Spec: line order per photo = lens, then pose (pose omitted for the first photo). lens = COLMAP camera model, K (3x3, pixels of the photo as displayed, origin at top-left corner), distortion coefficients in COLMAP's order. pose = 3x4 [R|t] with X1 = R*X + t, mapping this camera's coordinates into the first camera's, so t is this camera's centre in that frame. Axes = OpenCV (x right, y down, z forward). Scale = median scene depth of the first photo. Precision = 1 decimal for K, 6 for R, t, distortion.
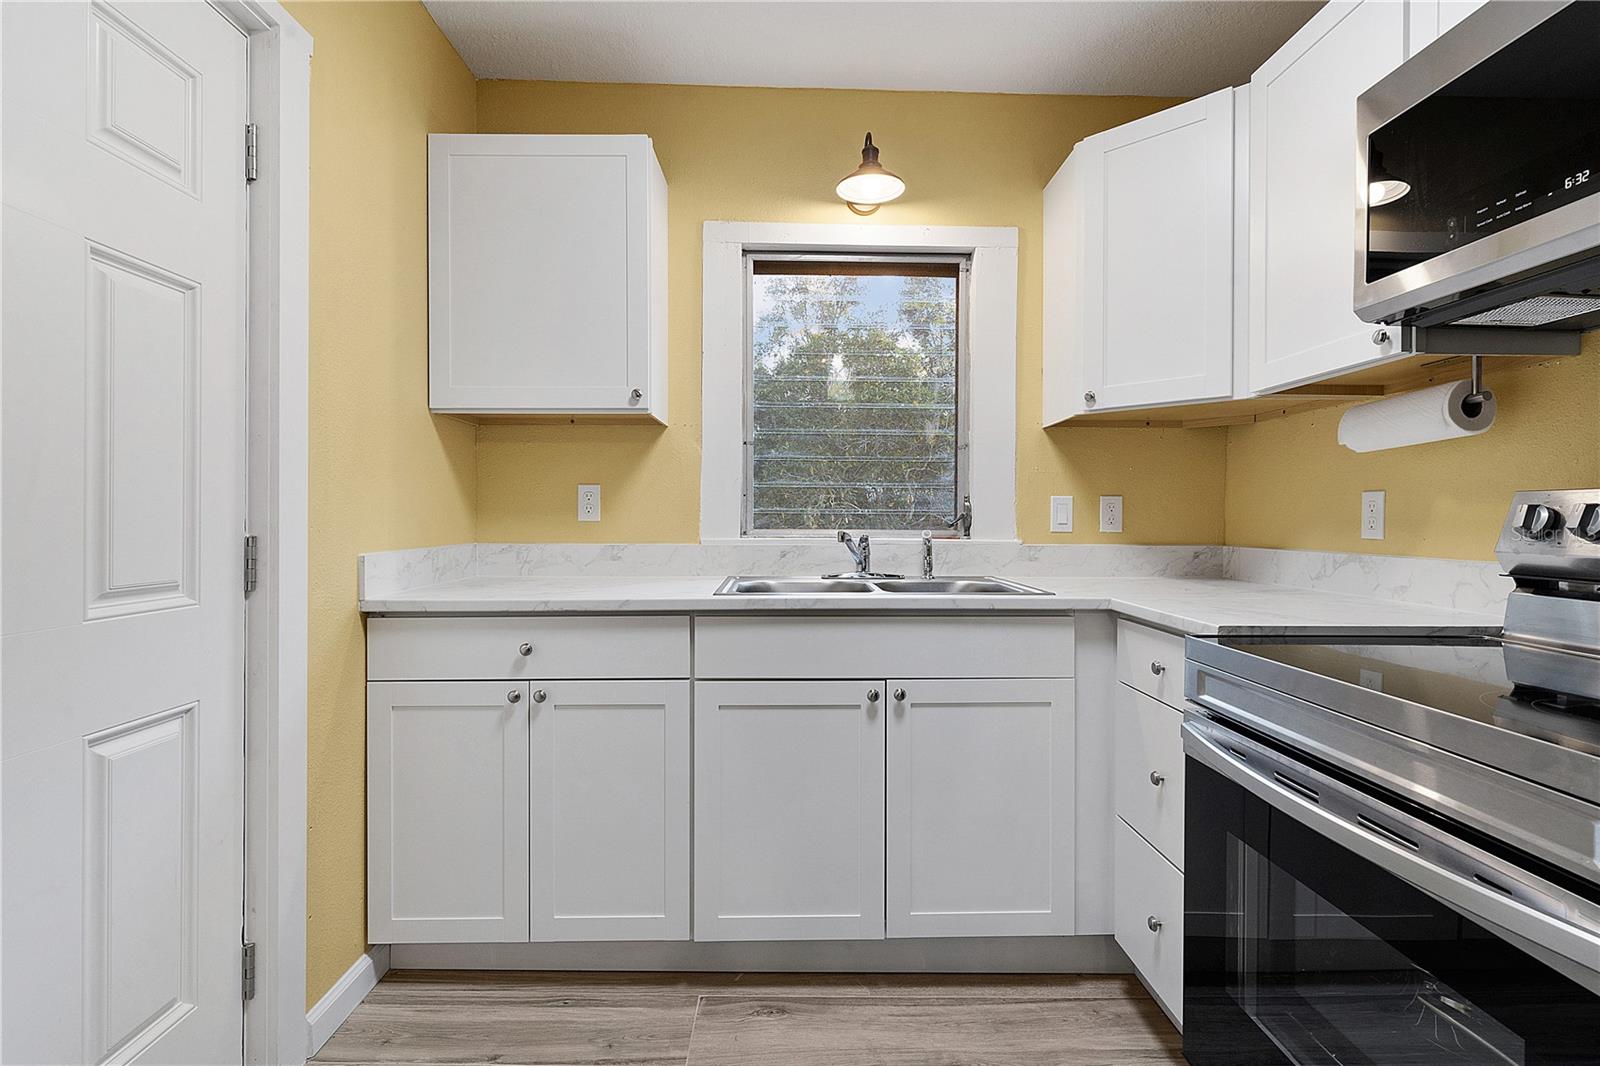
lens RADIAL K [[769.0, 0, 803.9], [0, 769.0, 518.1], [0, 0, 1]] dist [0.000649, 0.000242]
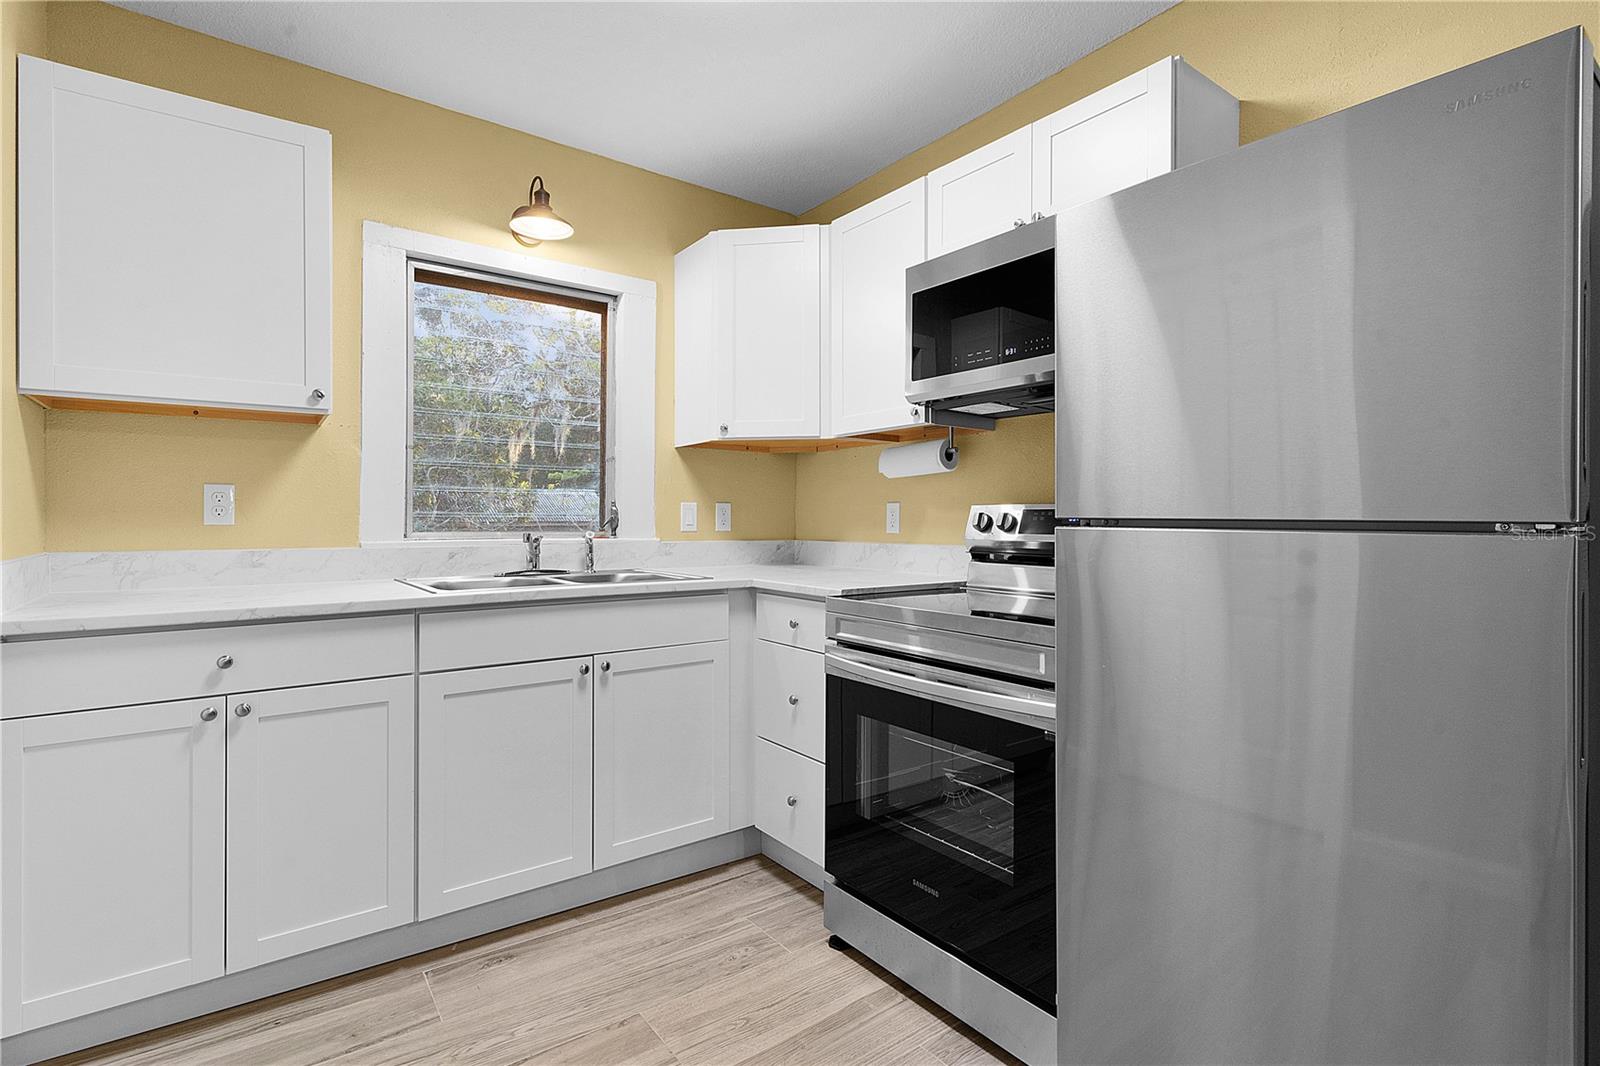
lens RADIAL K [[772.2, 0, 799.3], [0, 772.2, 512.8], [0, 0, 1]] dist [-0.000121, 0.000364]
pose [[0.815443, 0.002913, 0.578830, -0.284748], [0.002065, 0.999966, -0.007942, -0.002086], [-0.578834, 0.007672, 0.815410, -0.148738]]
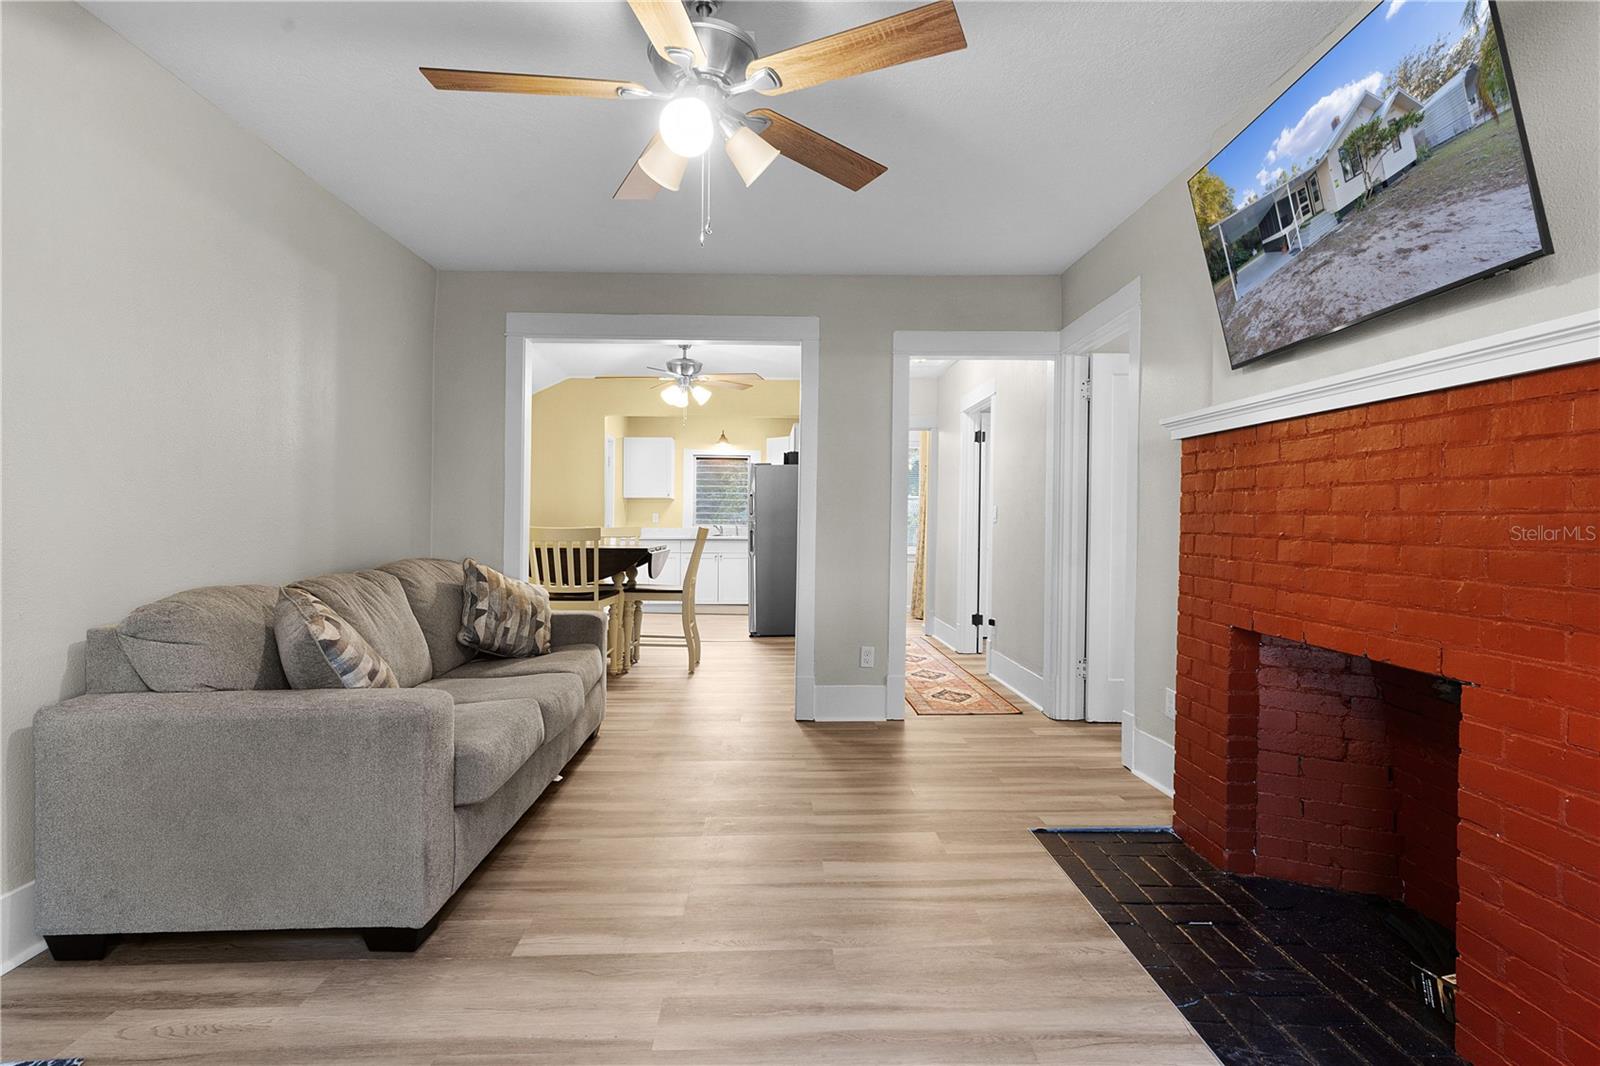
lens RADIAL K [[773.5, 0, 796.0], [0, 773.5, 535.9], [0, 0, 1]] dist [0.003360, 0.000834]
pose [[0.999924, 0.009318, 0.008081, 0.501399], [-0.009432, 0.999855, 0.014174, 0.014621], [-0.007947, -0.014249, 0.999867, -3.584680]]
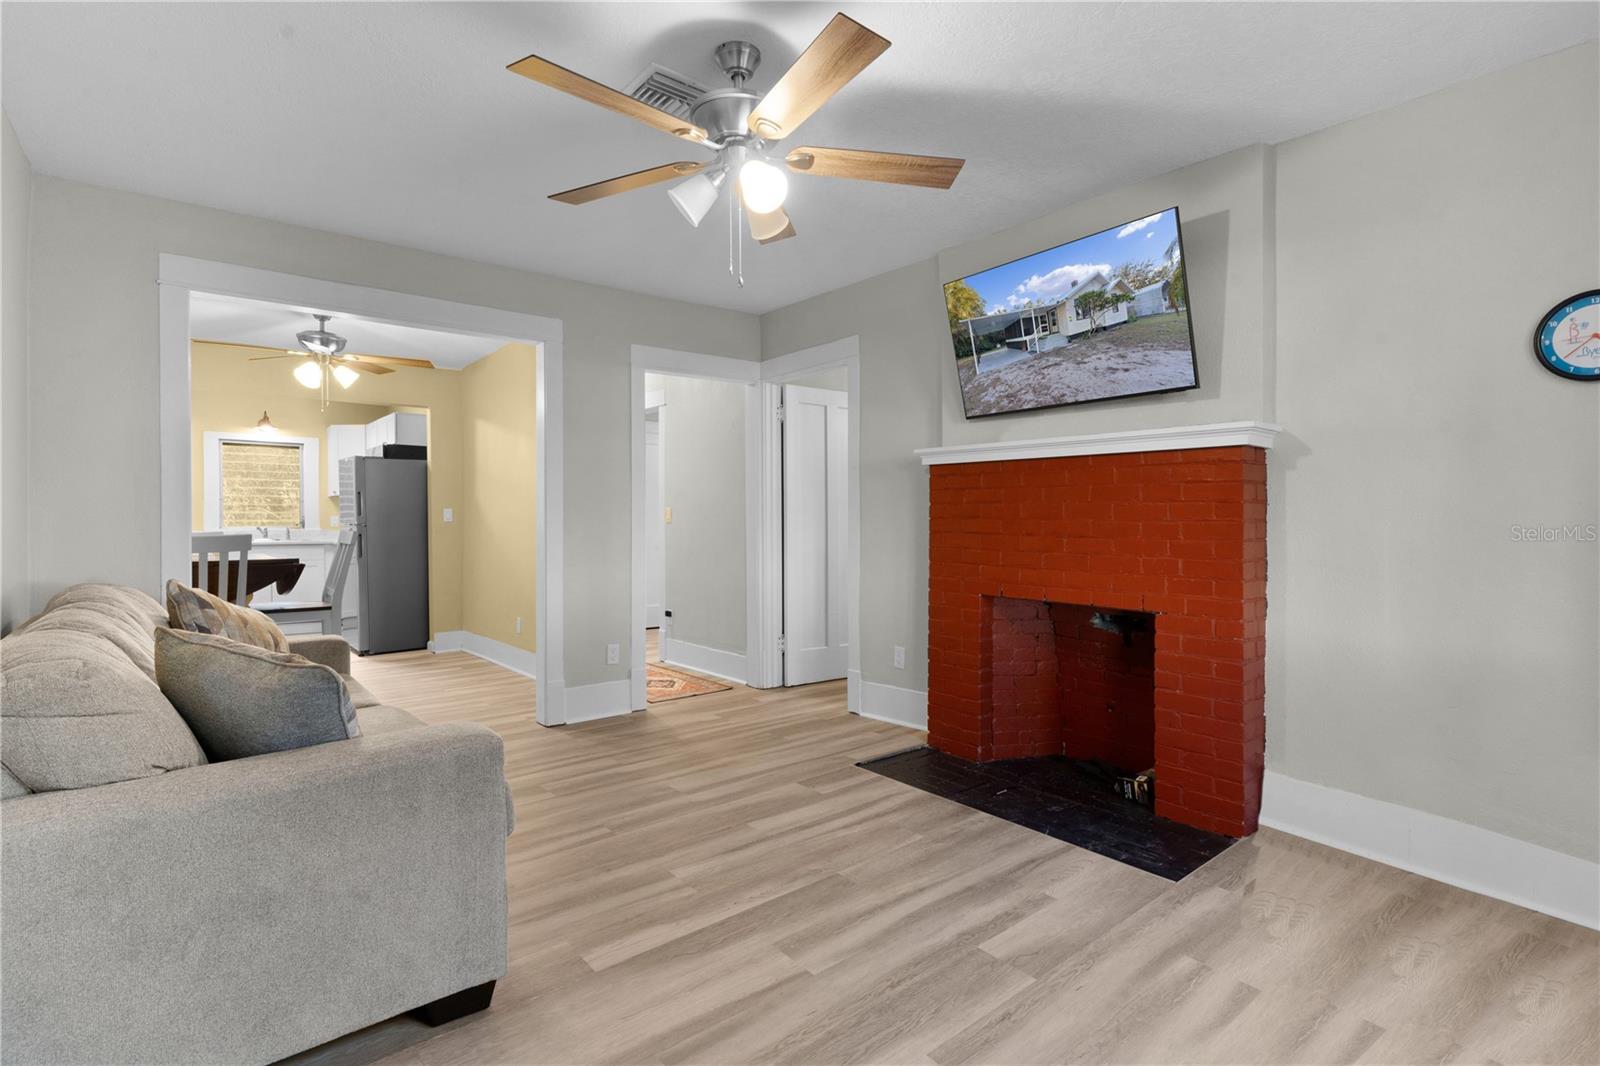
lens RADIAL K [[770.3, 0, 801.8], [0, 770.3, 534.2], [0, 0, 1]] dist [0.003032, 0.000319]
pose [[0.786453, -0.009151, 0.617583, -0.183527], [0.000496, 0.999899, 0.014184, 0.001782], [-0.617650, -0.010849, 0.786378, -3.528114]]
